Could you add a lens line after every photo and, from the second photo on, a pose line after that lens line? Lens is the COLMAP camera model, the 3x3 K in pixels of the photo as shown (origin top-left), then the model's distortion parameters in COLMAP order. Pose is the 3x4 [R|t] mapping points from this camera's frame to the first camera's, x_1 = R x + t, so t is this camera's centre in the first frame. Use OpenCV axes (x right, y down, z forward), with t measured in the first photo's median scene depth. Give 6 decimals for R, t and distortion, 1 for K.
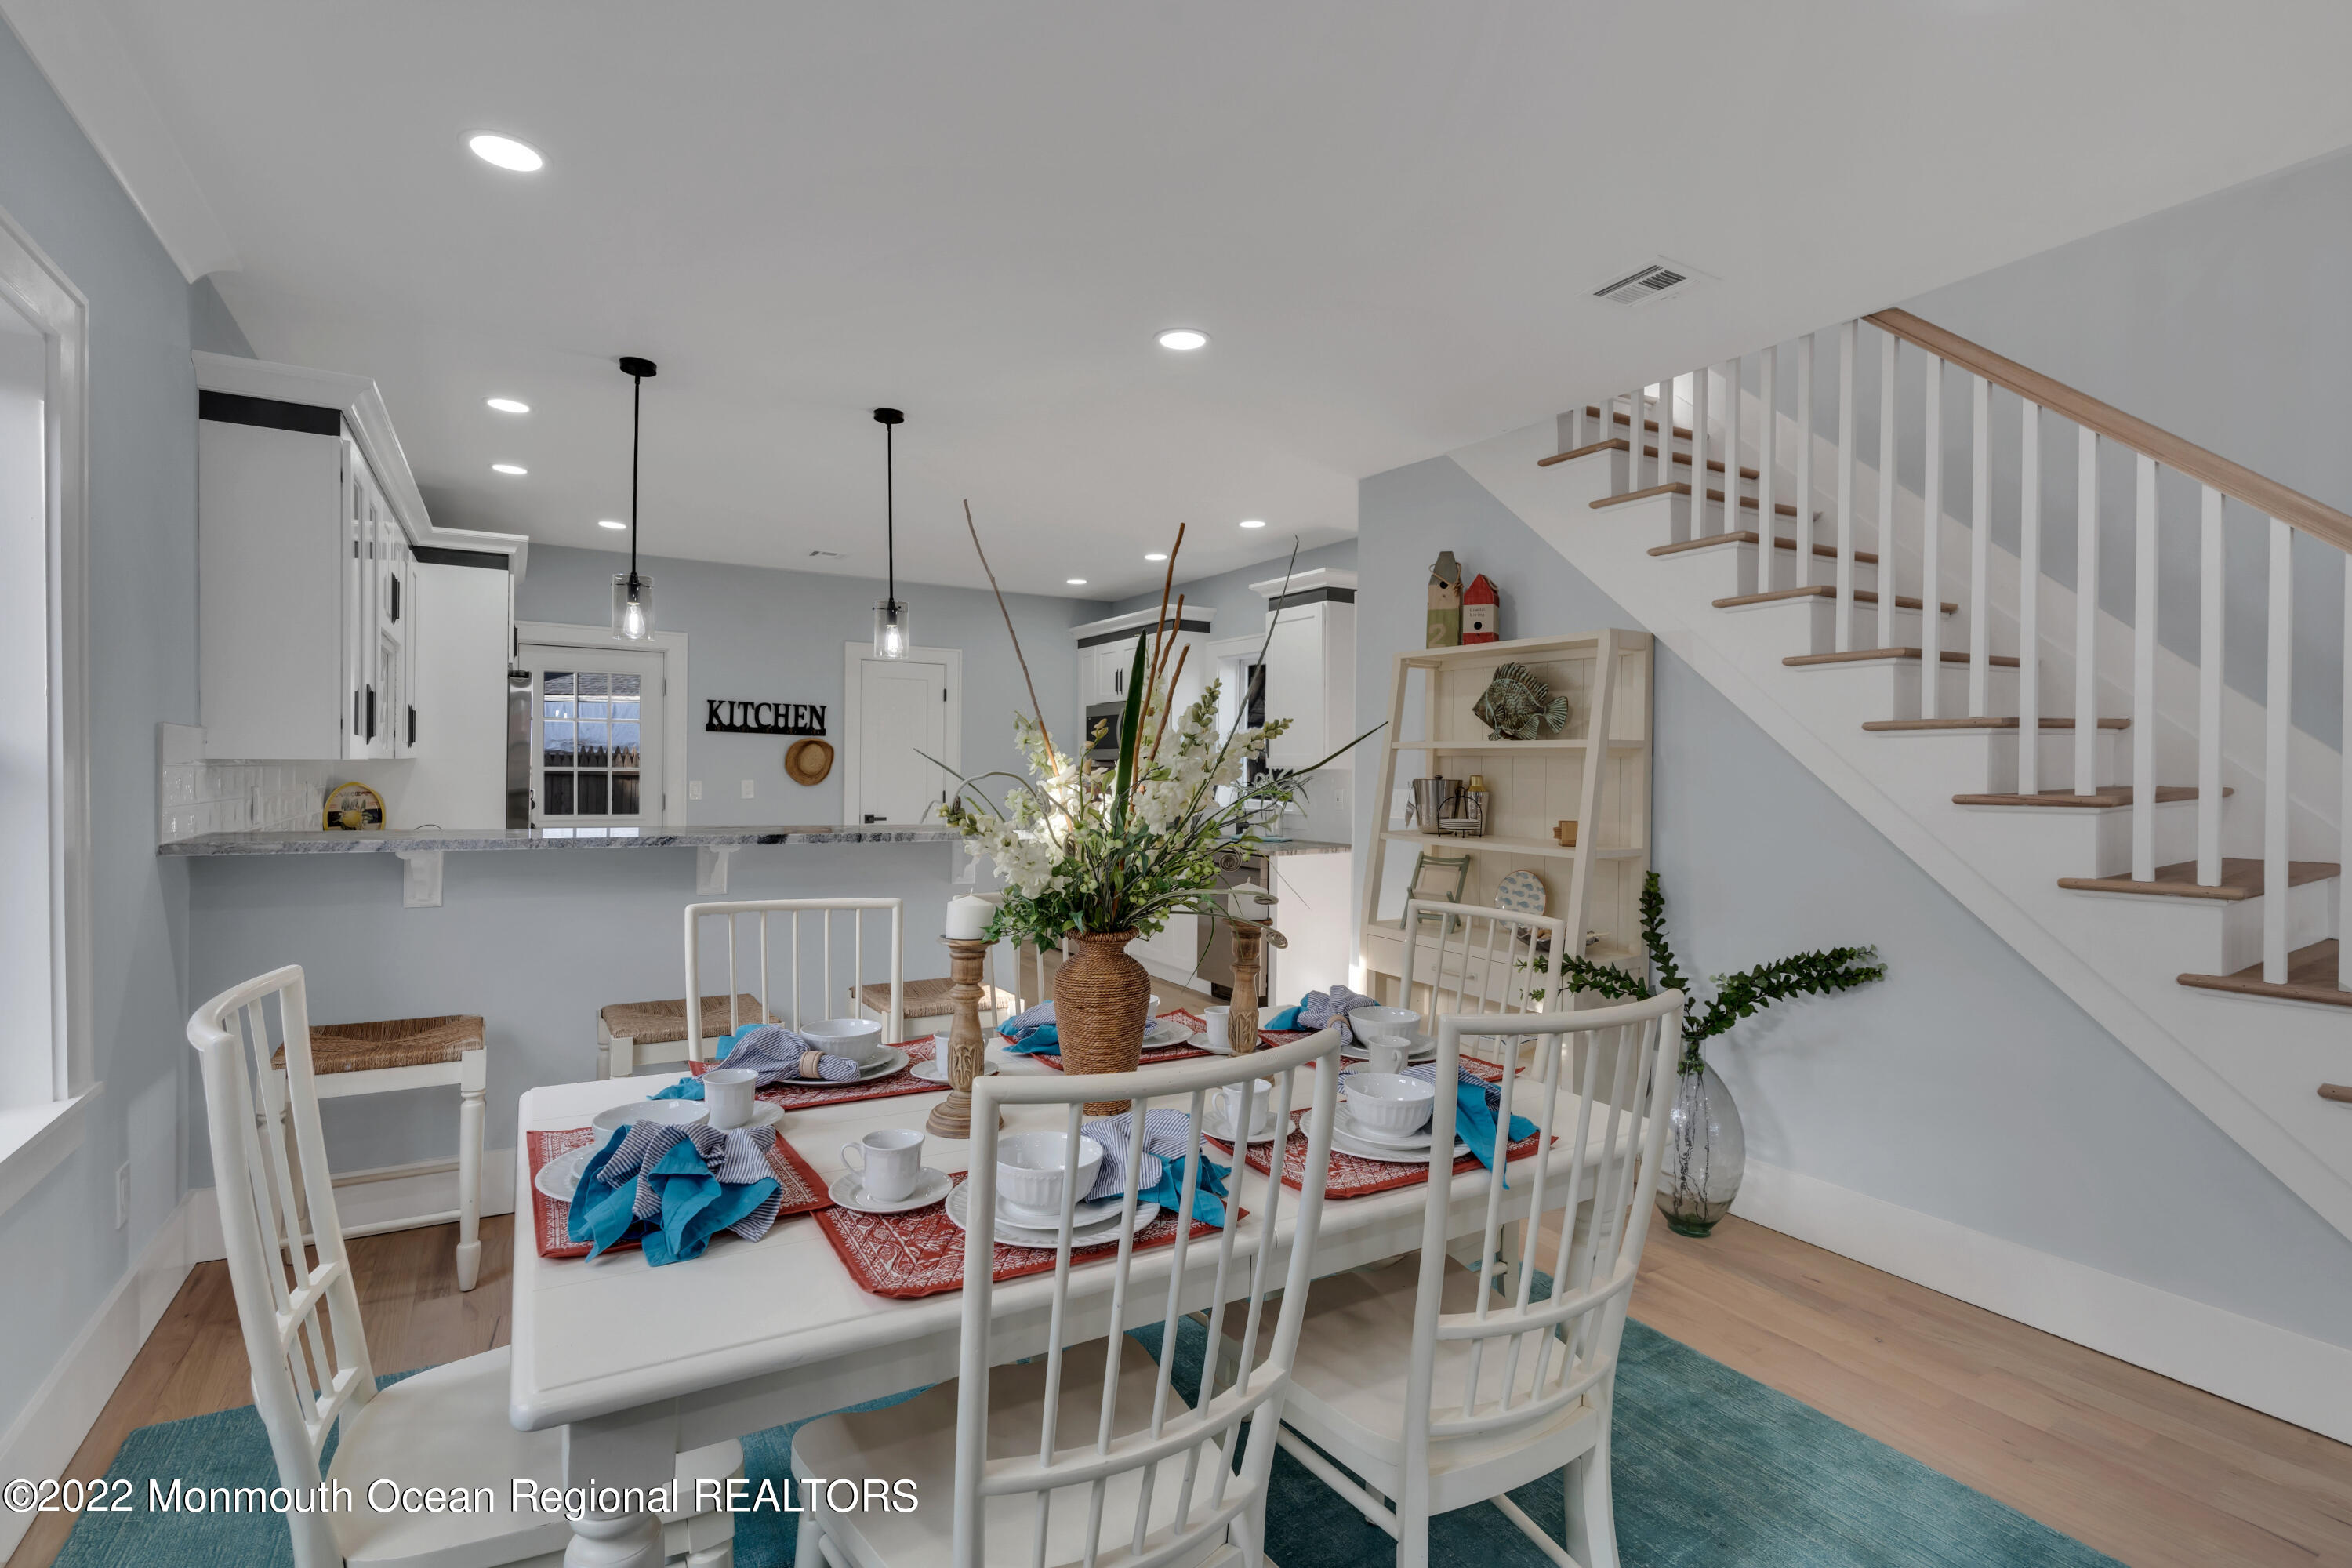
lens RADIAL K [[1076.8, 0, 1161.7], [0, 1076.8, 769.2], [0, 0, 1]] dist [0.001050, 0.000327]
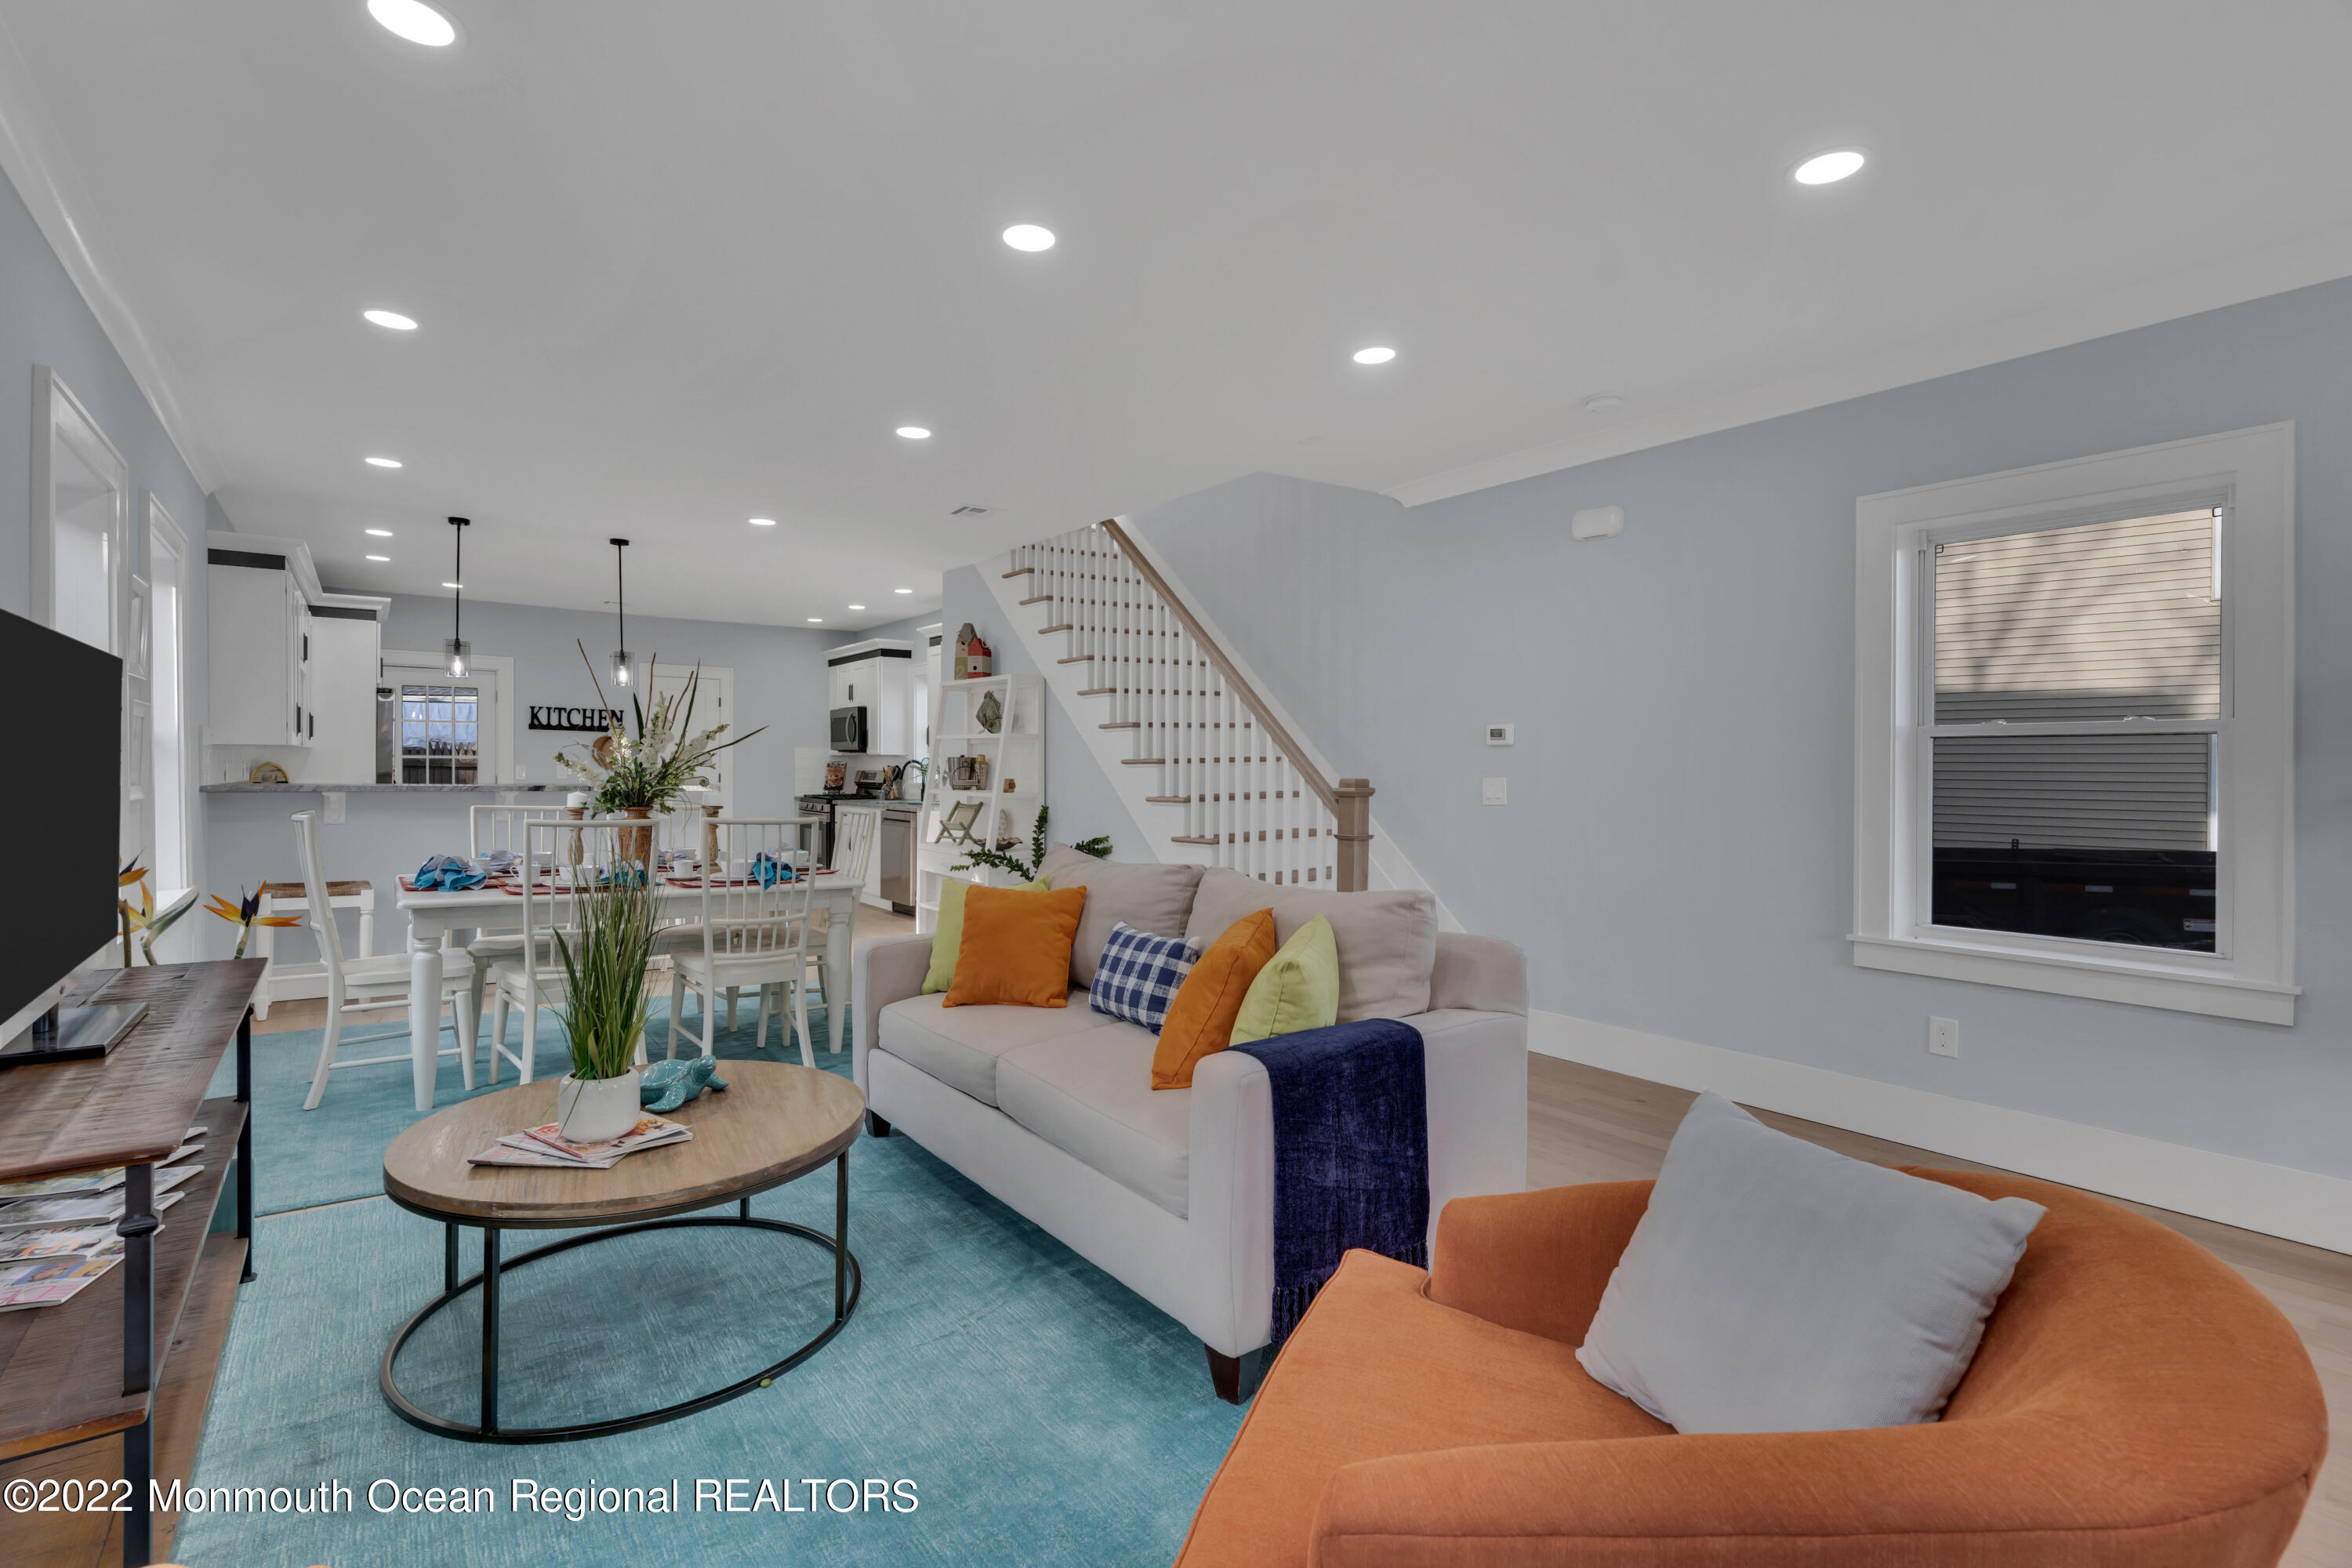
lens RADIAL K [[1076.8, 0, 1161.7], [0, 1076.8, 769.2], [0, 0, 1]] dist [0.001050, 0.000327]
pose [[0.995573, -0.004299, 0.093890, 0.315747], [0.004072, 0.999988, 0.002608, 0.019325], [-0.093900, -0.002214, 0.995579, -0.554728]]
